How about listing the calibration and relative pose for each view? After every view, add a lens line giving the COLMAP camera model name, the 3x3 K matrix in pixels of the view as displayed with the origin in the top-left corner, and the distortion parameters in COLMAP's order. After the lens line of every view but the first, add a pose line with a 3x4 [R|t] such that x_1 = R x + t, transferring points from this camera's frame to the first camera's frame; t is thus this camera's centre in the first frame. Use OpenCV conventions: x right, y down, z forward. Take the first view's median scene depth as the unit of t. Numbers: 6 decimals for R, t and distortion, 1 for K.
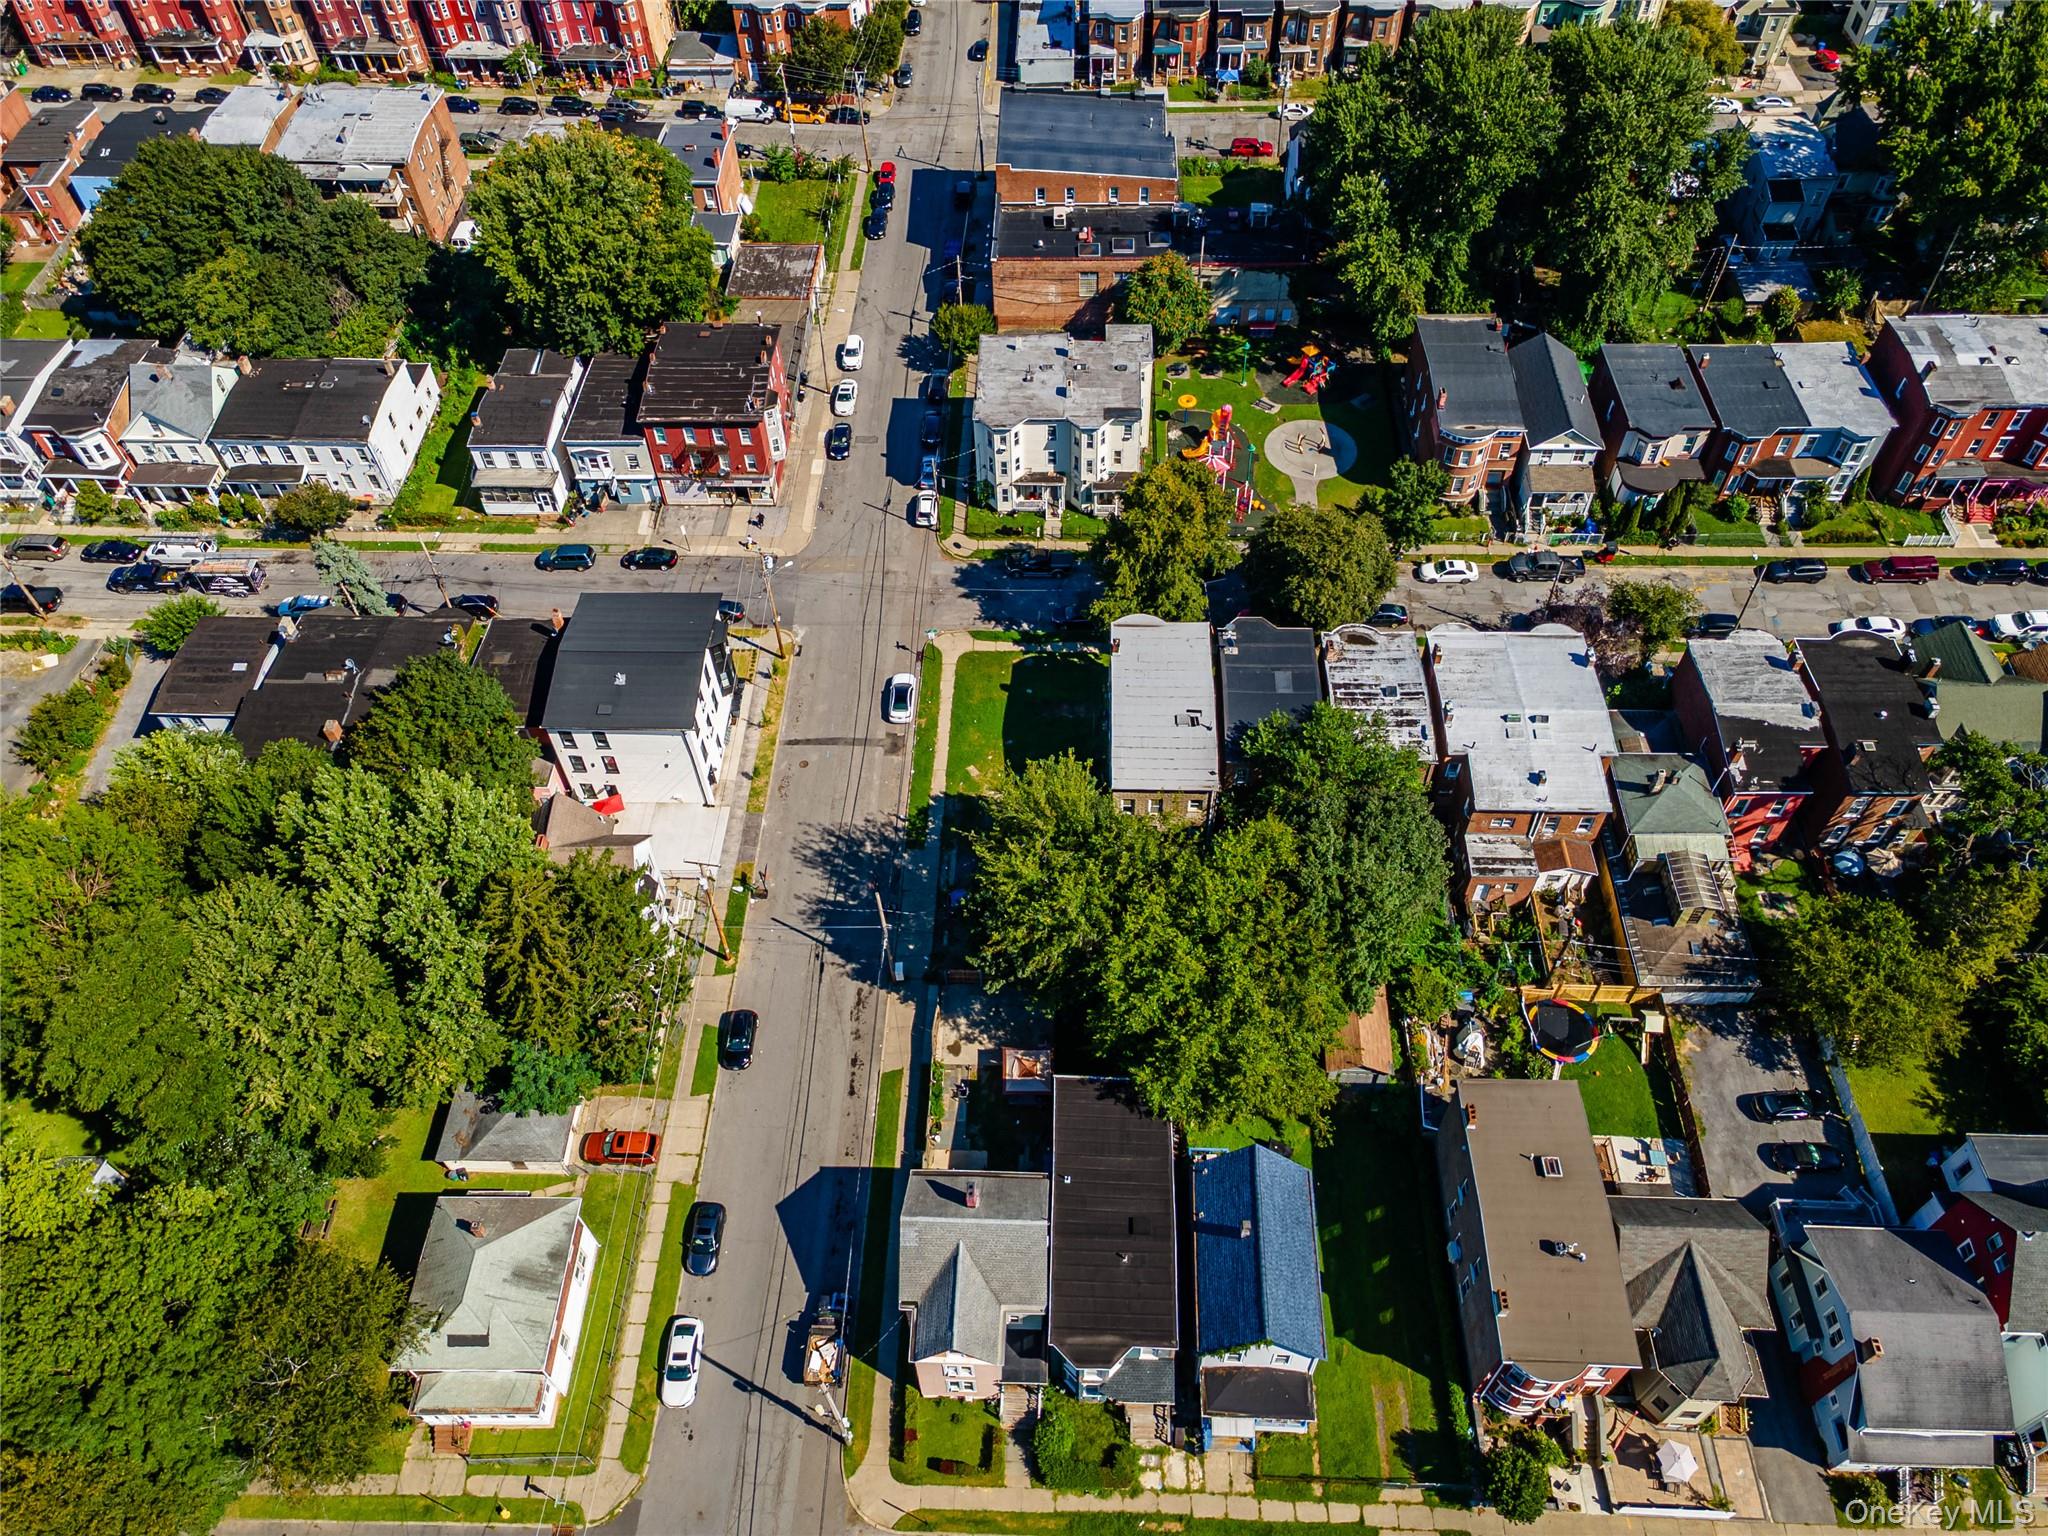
lens RADIAL K [[1503.9, 0, 1016.8], [0, 1503.9, 763.2], [0, 0, 1]] dist [0.029857, 0.021162]
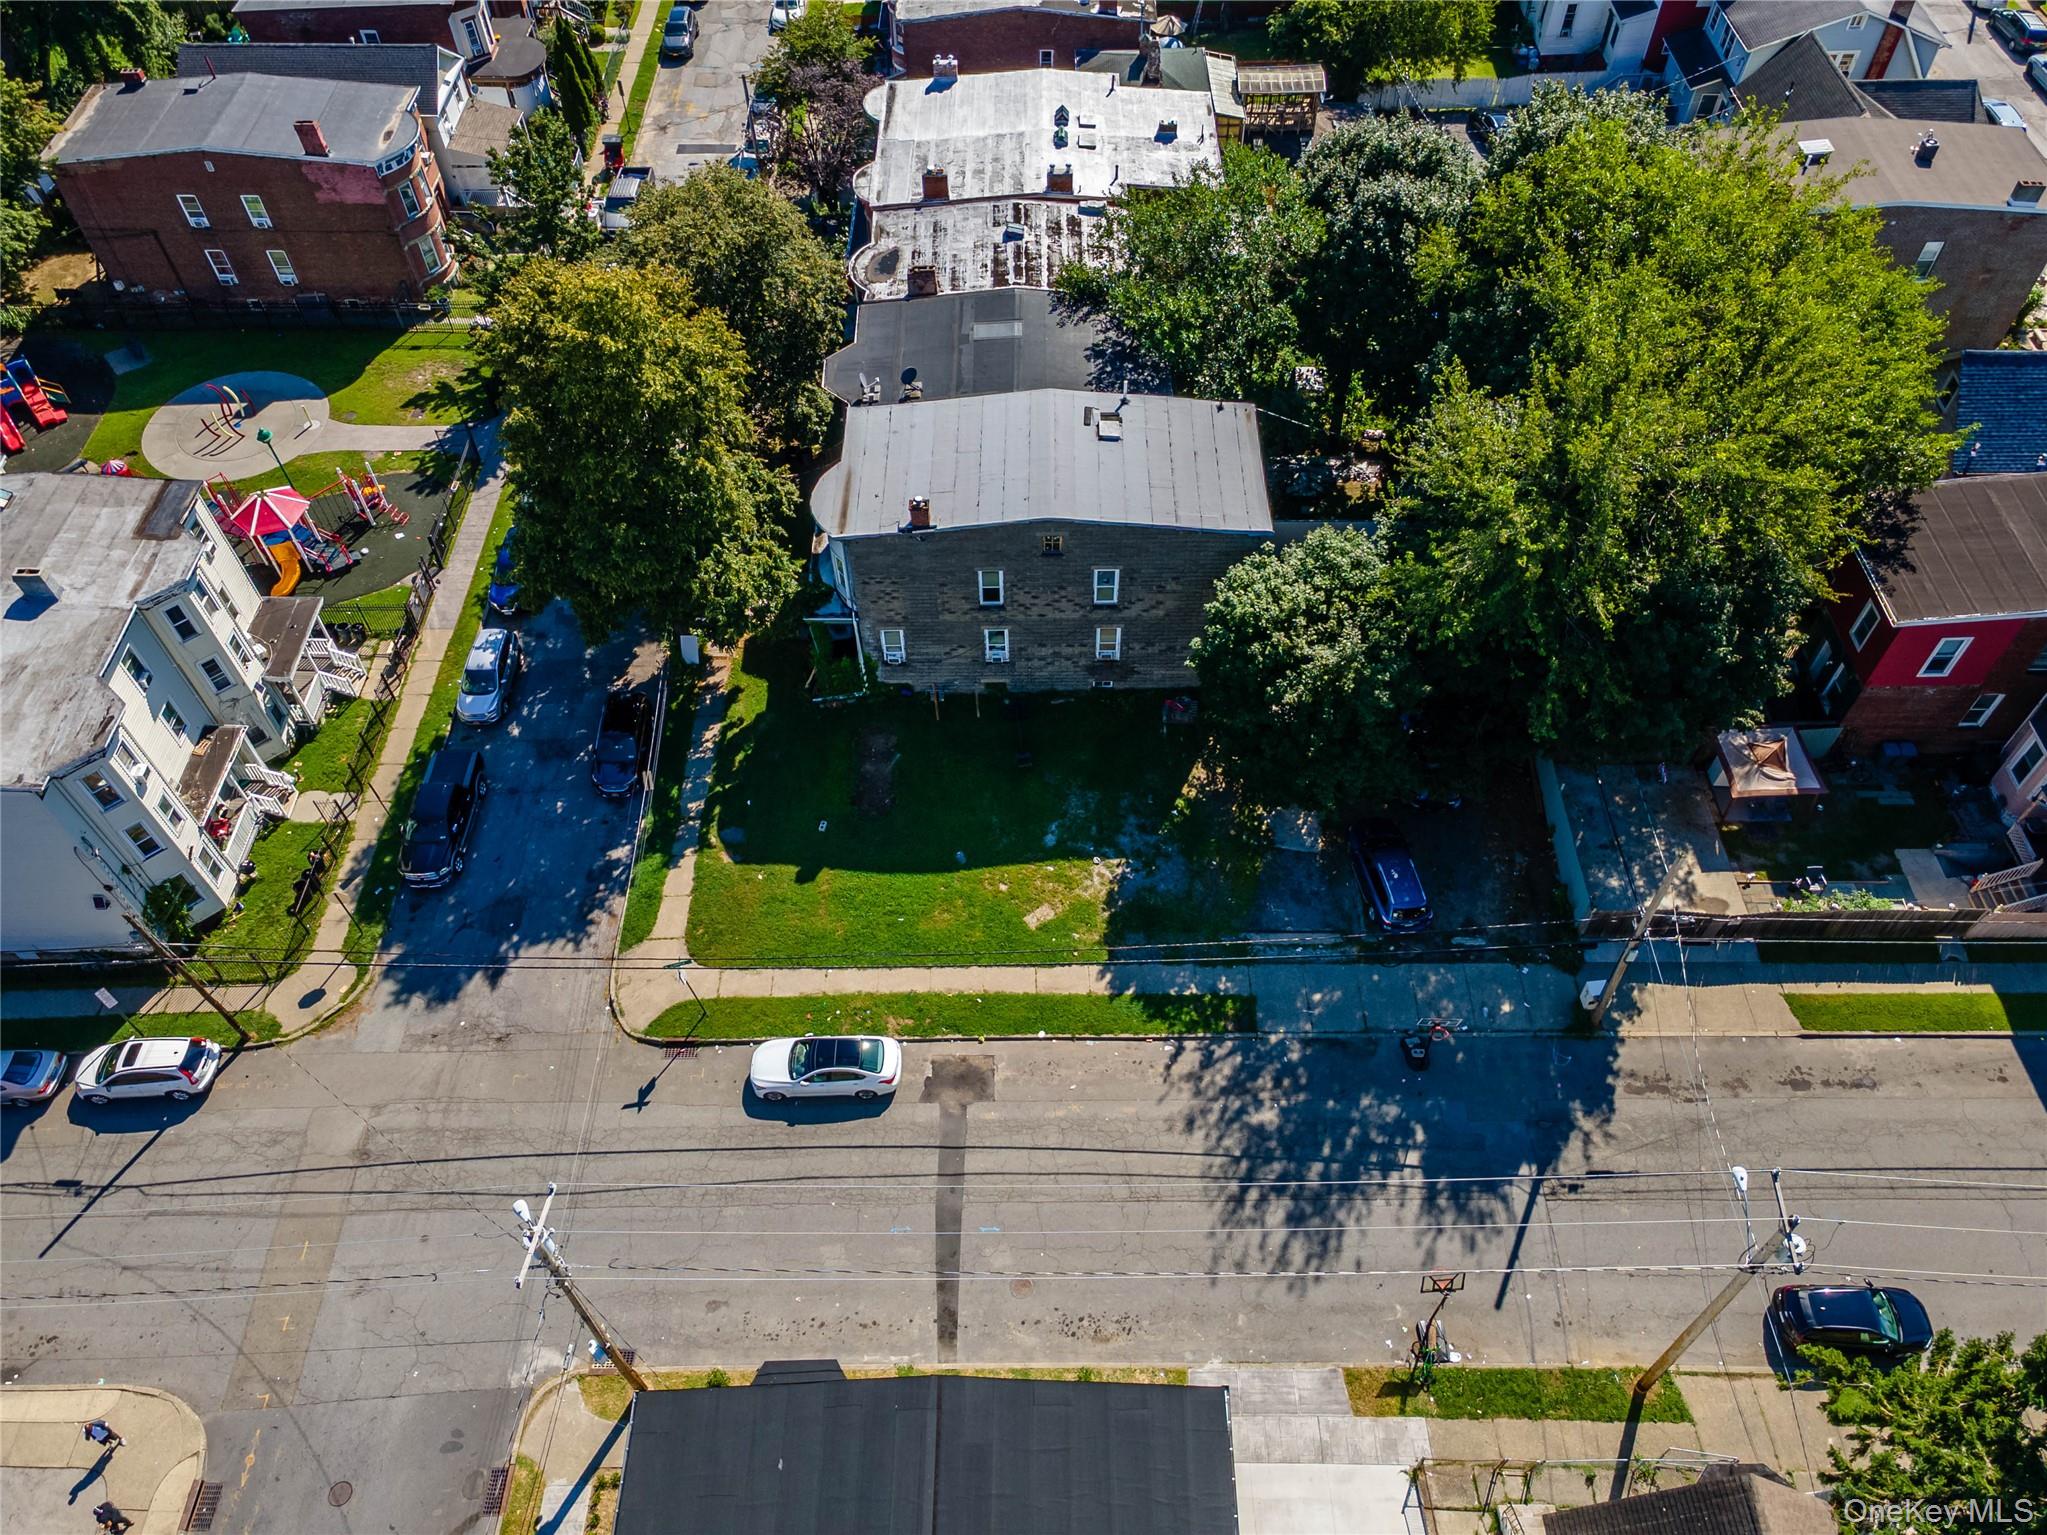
lens RADIAL K [[1503.2, 0, 1020.0], [0, 1503.2, 768.2], [0, 0, 1]] dist [0.029857, 0.021162]
pose [[-0.031163, -0.763552, 0.644994, -0.267897], [0.790649, 0.375950, 0.483255, -0.221045], [-0.611476, 0.525023, 0.591986, 0.635130]]
